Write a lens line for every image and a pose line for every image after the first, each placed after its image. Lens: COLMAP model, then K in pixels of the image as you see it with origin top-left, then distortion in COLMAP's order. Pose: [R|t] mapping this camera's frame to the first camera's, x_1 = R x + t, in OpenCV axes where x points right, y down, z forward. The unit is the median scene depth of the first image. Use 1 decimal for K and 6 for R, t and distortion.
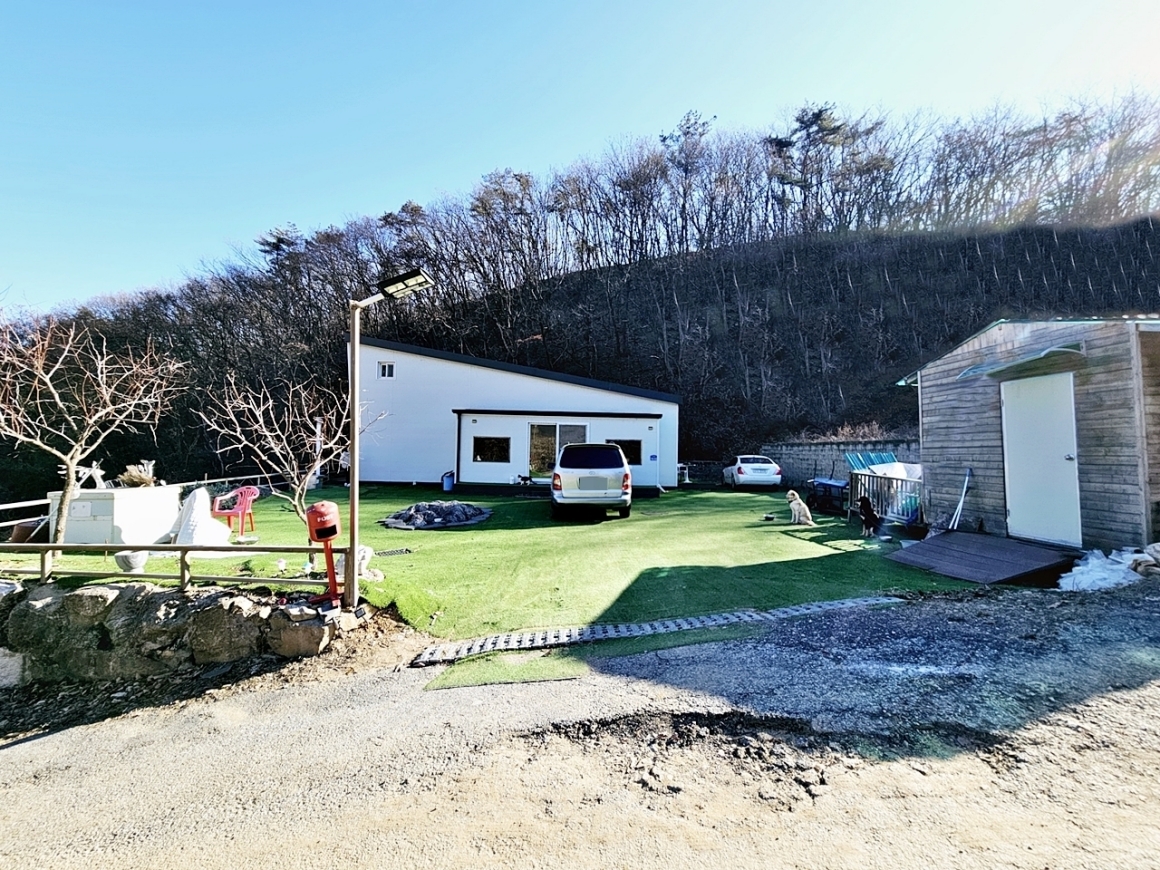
lens RADIAL K [[473.4, 0, 580.0], [0, 473.4, 435.0], [0, 0, 1]] dist [-0.000109, -0.000646]
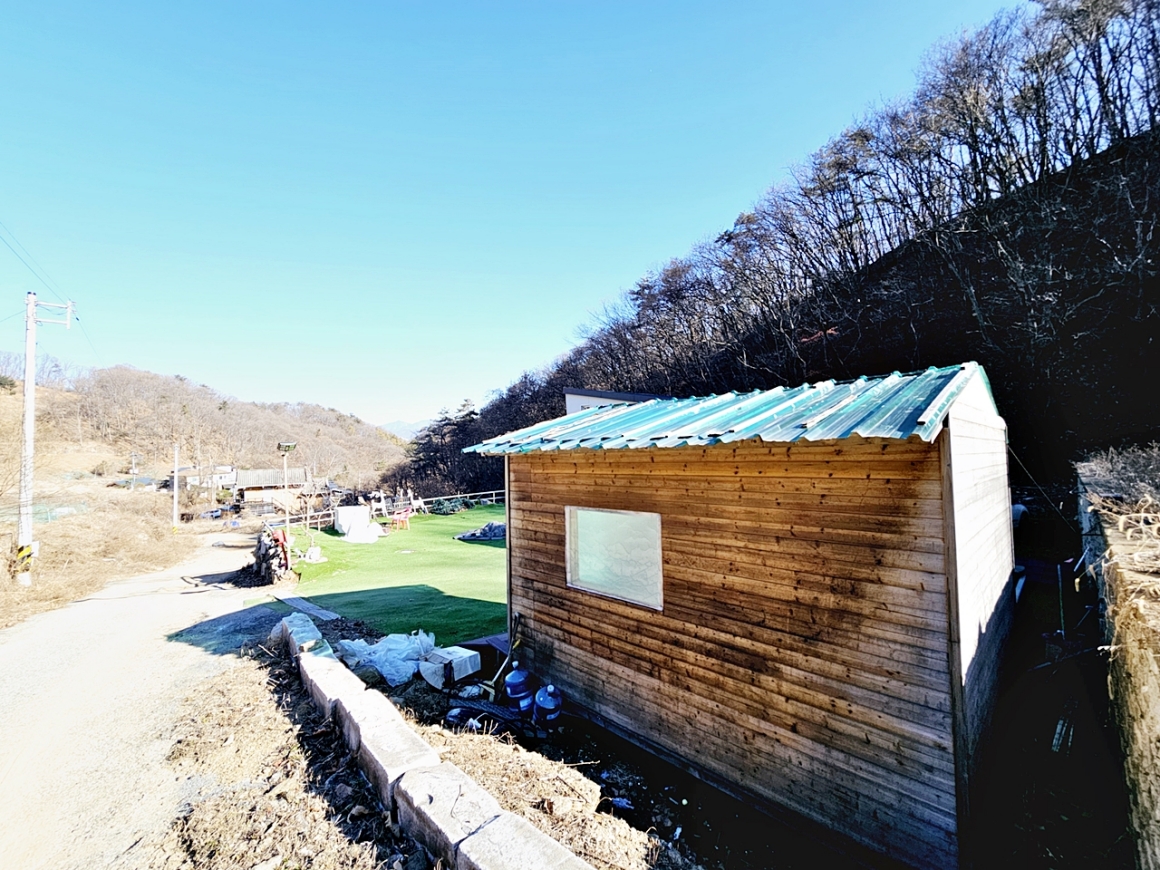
lens RADIAL K [[472.6, 0, 580.0], [0, 472.6, 435.0], [0, 0, 1]] dist [0.000085, 0.000140]
pose [[0.653278, -0.037562, -0.756186, 1.035196], [0.050777, 0.998693, -0.005741, -0.115663], [0.755414, -0.034647, 0.654331, 0.213419]]
